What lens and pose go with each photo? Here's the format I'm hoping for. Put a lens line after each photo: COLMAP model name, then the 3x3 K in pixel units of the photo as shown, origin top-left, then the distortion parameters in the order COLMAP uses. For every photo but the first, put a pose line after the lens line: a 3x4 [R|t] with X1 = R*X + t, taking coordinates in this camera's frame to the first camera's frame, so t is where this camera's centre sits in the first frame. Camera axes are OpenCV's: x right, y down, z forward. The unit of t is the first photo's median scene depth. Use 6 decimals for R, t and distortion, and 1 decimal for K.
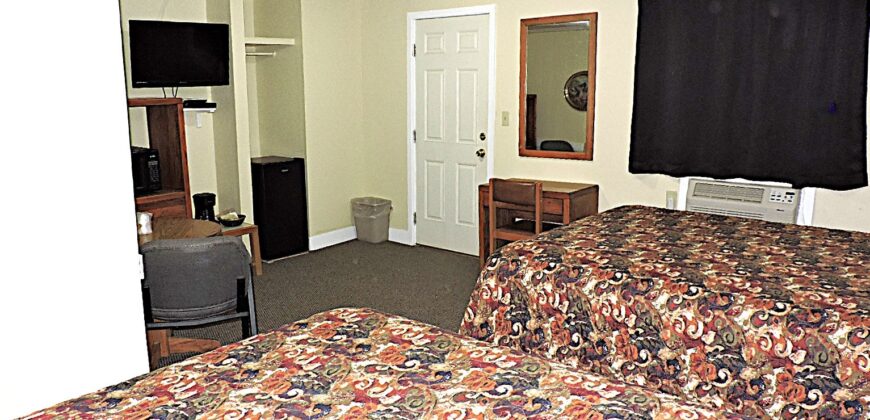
lens RADIAL K [[624.7, 0, 431.8], [0, 624.7, 207.6], [0, 0, 1]] dist [-0.025937, 0.009888]
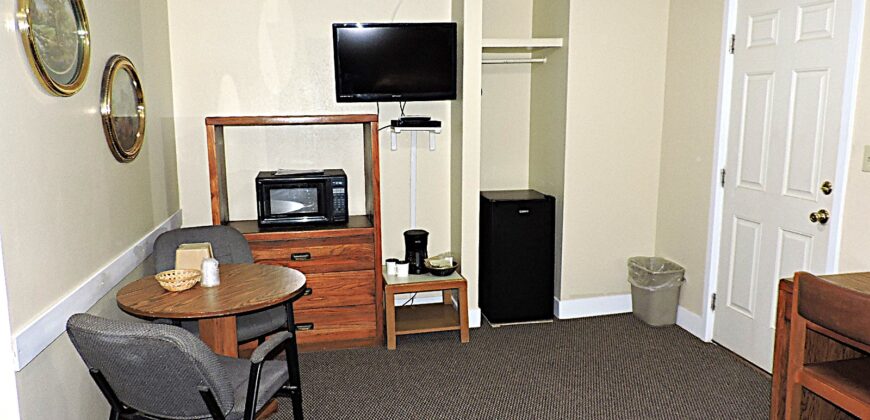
lens RADIAL K [[619.2, 0, 435.0], [0, 619.2, 210.0], [0, 0, 1]] dist [-0.014130, 0.003677]
pose [[0.784939, 0.100892, -0.611304, 0.138725], [-0.115937, 0.993143, 0.015044, -0.058538], [0.608630, 0.059064, 0.791253, 0.329491]]
